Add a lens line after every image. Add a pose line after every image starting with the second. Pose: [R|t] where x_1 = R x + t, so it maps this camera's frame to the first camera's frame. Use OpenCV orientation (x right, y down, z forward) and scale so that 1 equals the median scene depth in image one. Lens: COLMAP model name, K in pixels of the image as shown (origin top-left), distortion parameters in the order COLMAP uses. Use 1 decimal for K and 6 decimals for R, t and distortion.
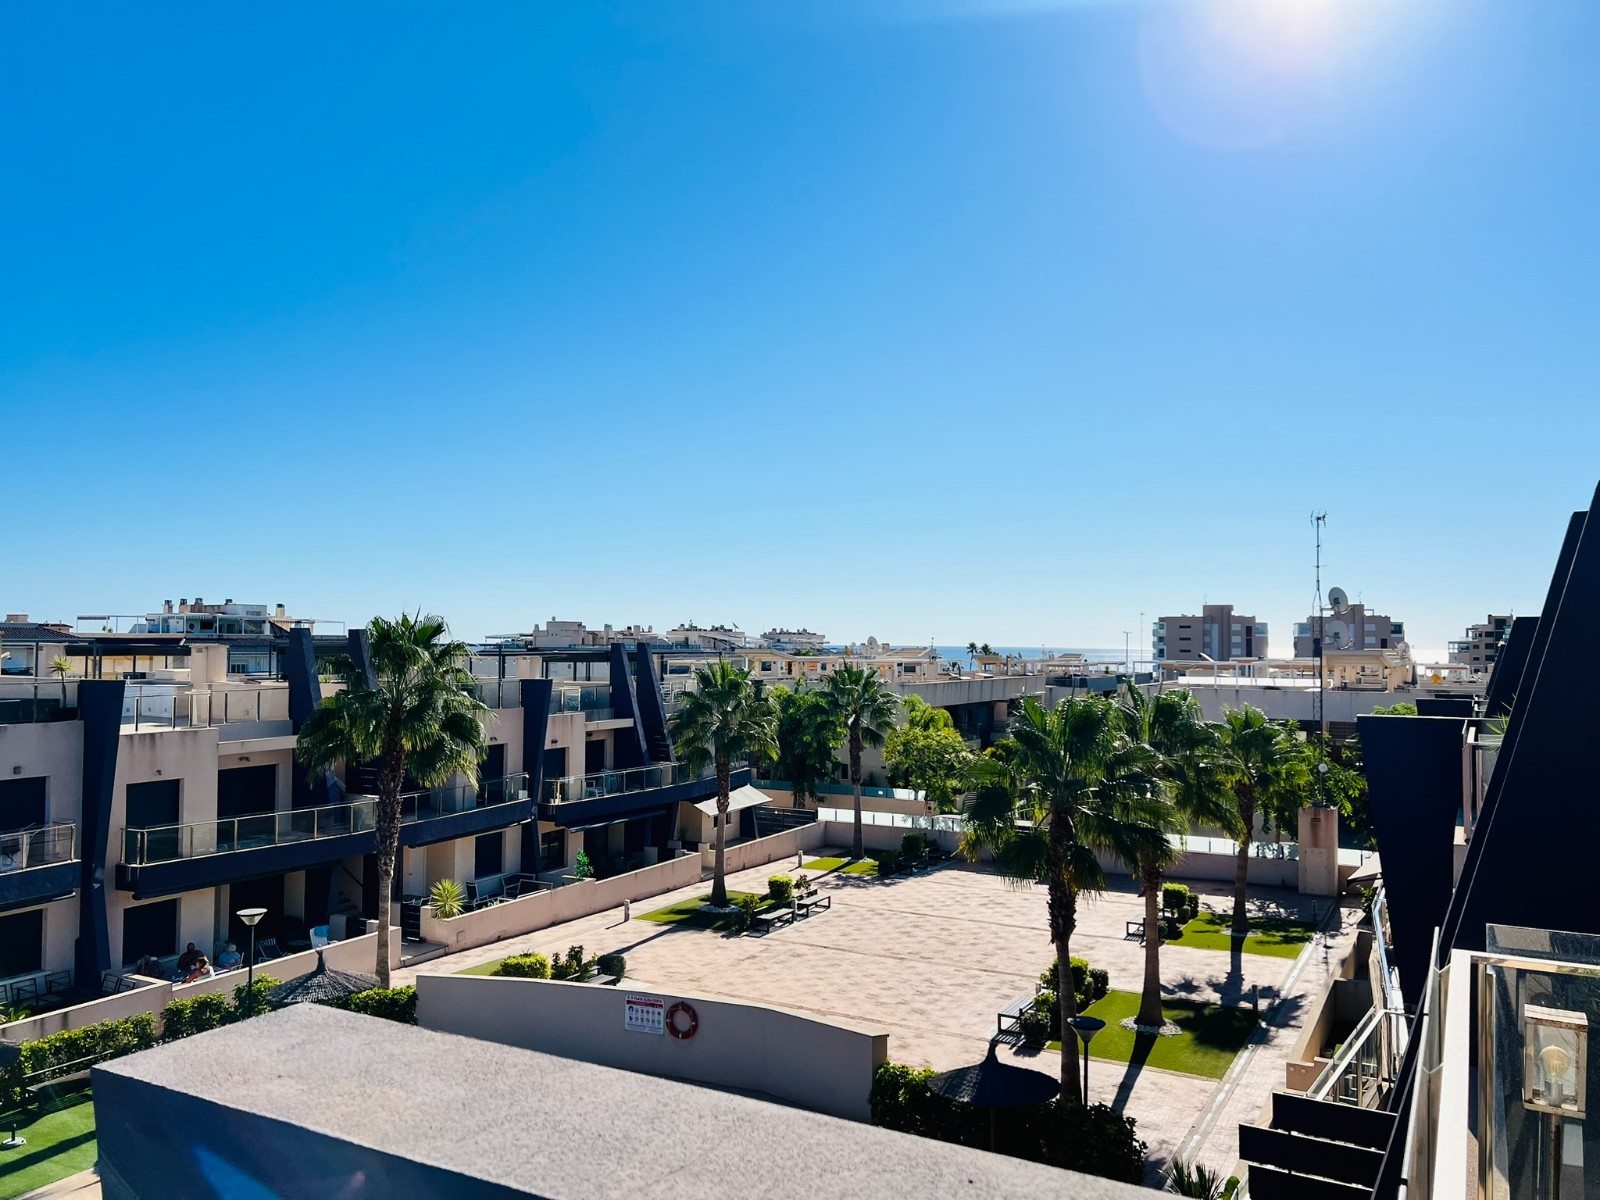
lens RADIAL K [[1189.5, 0, 794.4], [0, 1189.5, 611.6], [0, 0, 1]] dist [0.047856, -0.021836]
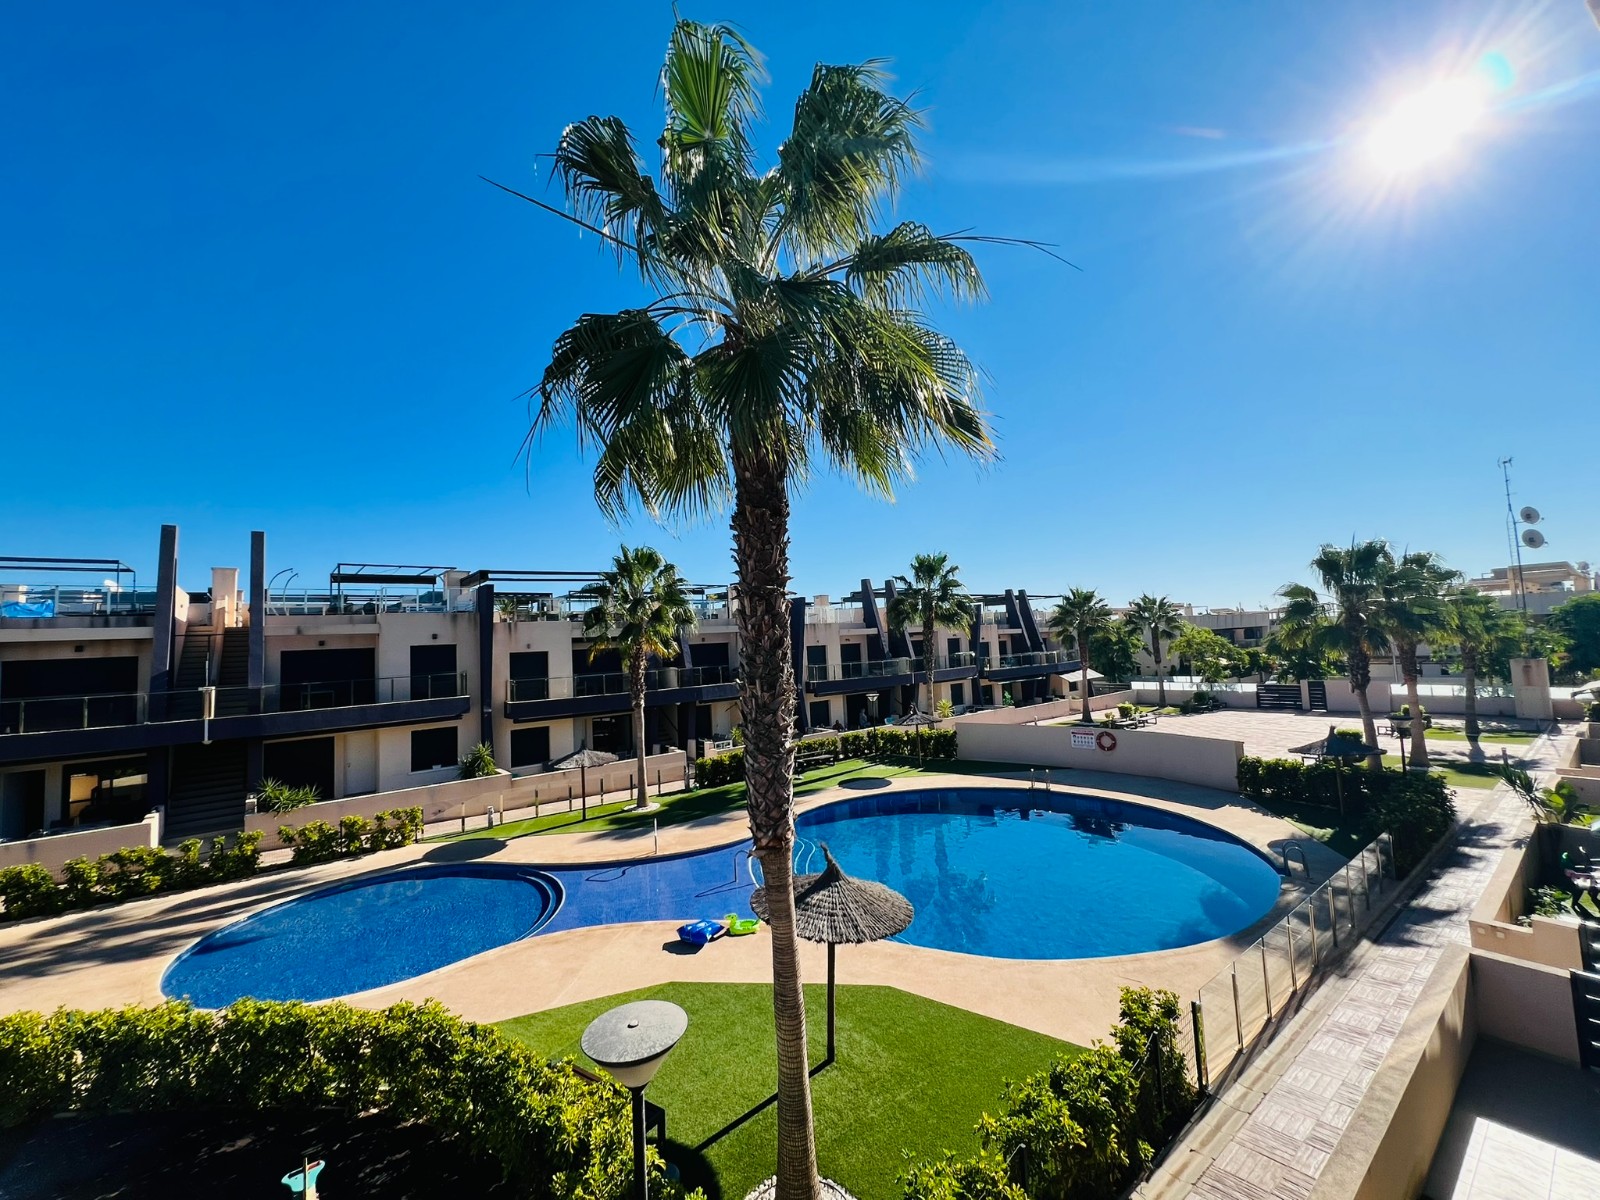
lens RADIAL K [[642.2, 0, 796.1], [0, 642.2, 595.0], [0, 0, 1]] dist [-0.002273, 0.000806]
pose [[0.917753, -0.076165, -0.389779, -0.071695], [0.061332, 0.996845, -0.050382, 0.074002], [0.392387, 0.022332, 0.919529, -0.065307]]
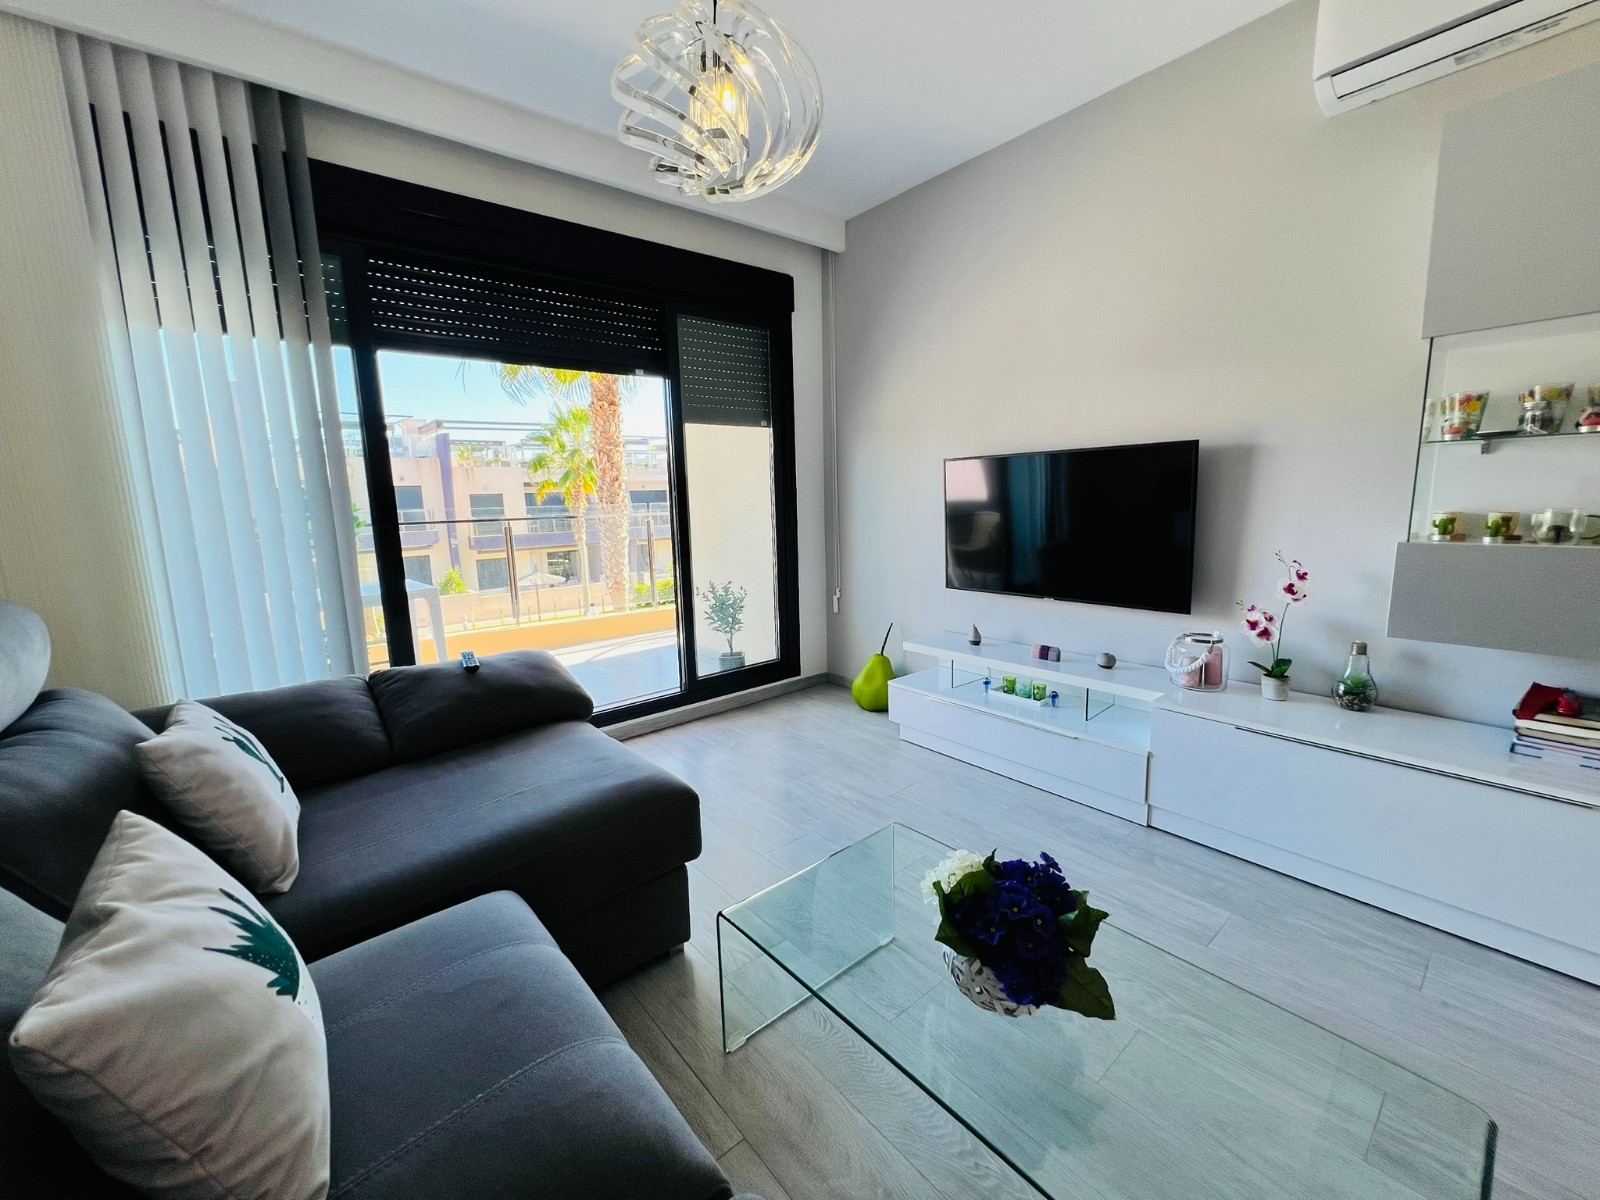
lens RADIAL K [[642.2, 0, 795.8], [0, 642.2, 595.5], [0, 0, 1]] dist [-0.002273, 0.000806]
pose [[0.935239, 0.026056, -0.353056, 0.022363], [0.039538, 0.983361, 0.177309, 0.080029], [0.351802, -0.179785, 0.918647, -0.149851]]
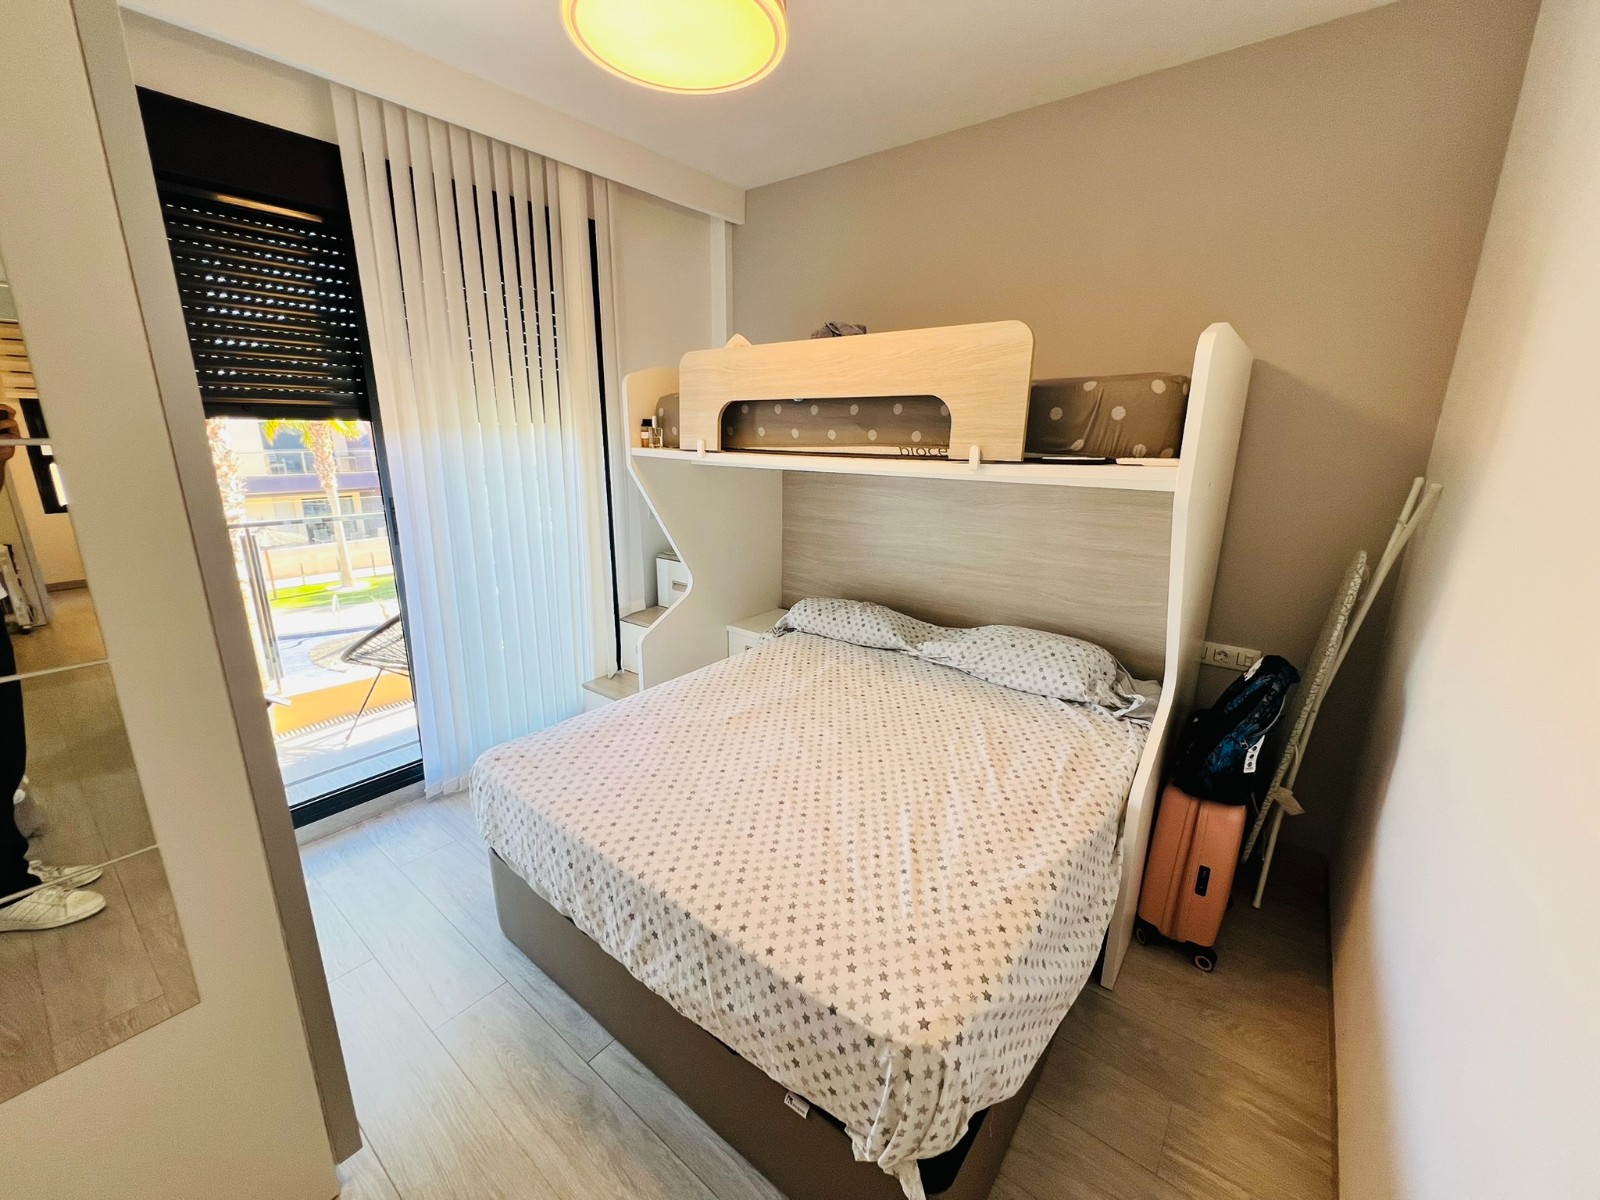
lens RADIAL K [[642.2, 0, 796.4], [0, 642.2, 598.2], [0, 0, 1]] dist [-0.002273, 0.000806]
pose [[0.988274, 0.045898, -0.145629, 0.033904], [-0.004376, 0.961875, 0.273456, 0.075180], [0.152628, -0.269612, 0.950796, -0.076543]]
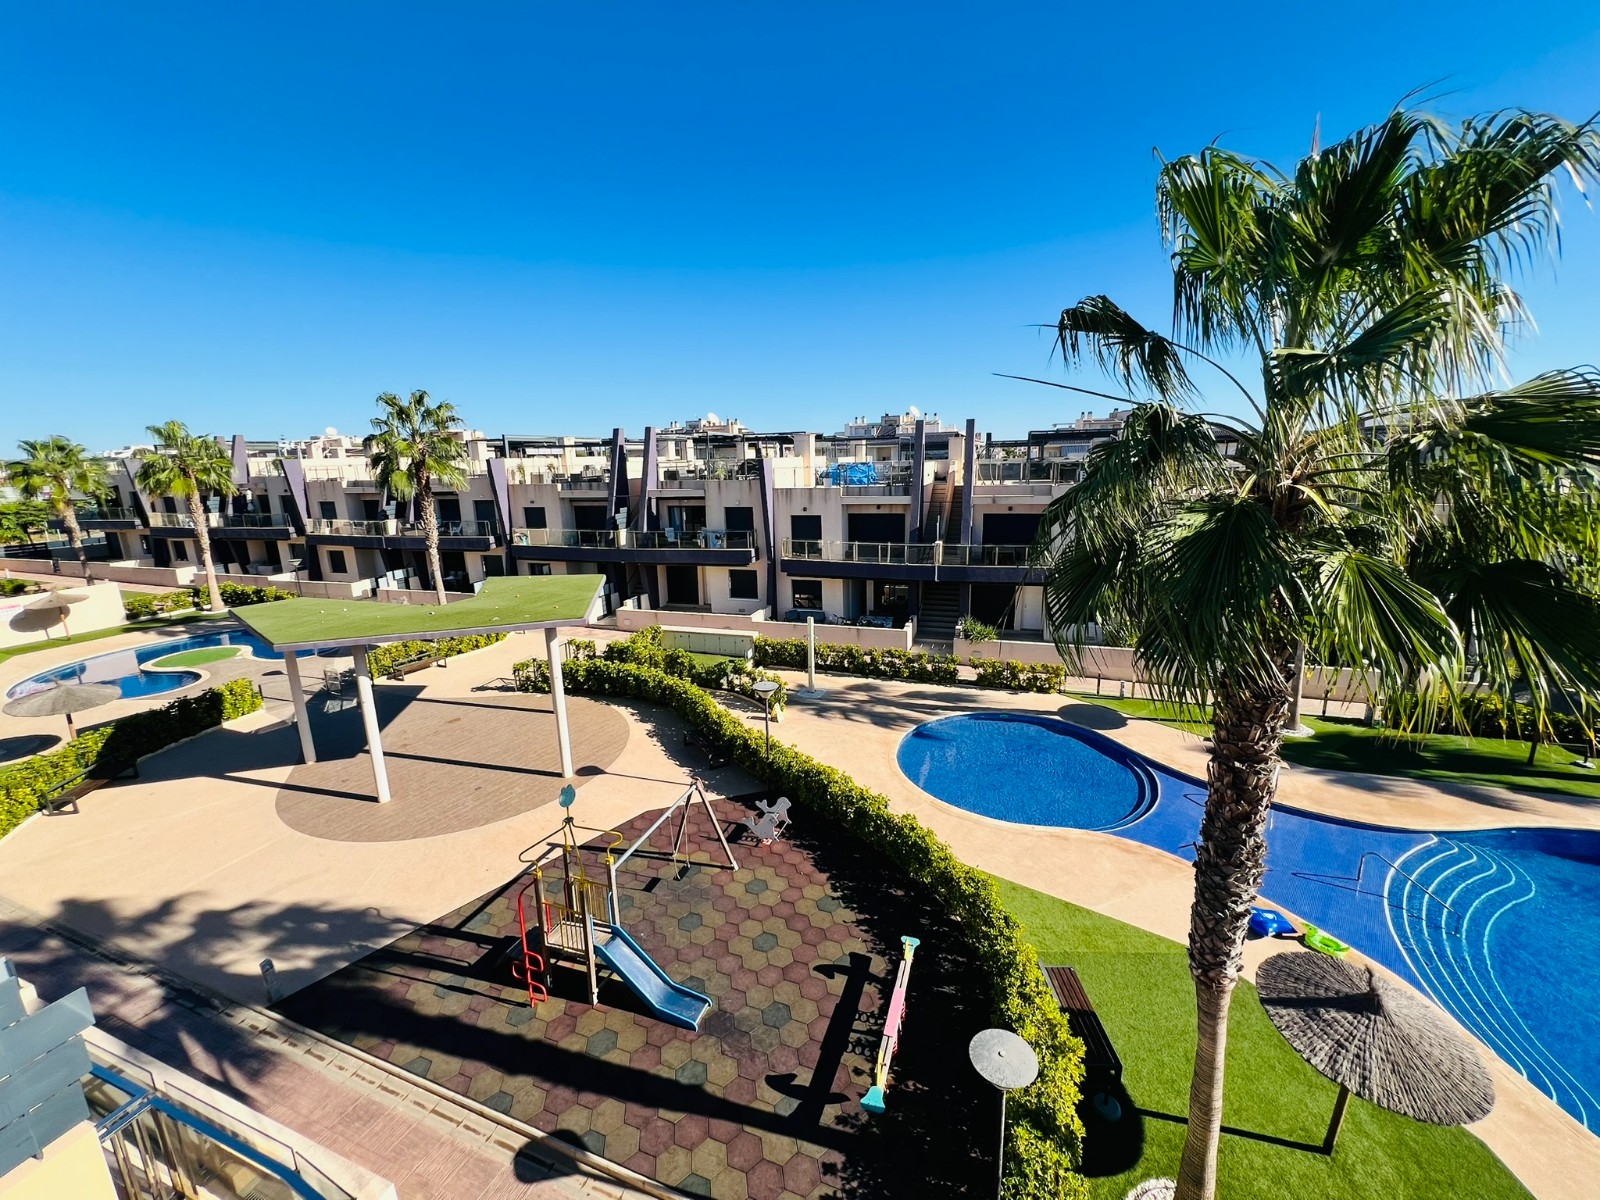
lens RADIAL K [[642.2, 0, 796.3], [0, 642.2, 599.0], [0, 0, 1]] dist [-0.002273, 0.000806]
pose [[0.157008, 0.205438, -0.965994, -0.026429], [0.052373, 0.975017, 0.215869, 0.001469], [0.986208, -0.084485, 0.142326, -0.046618]]
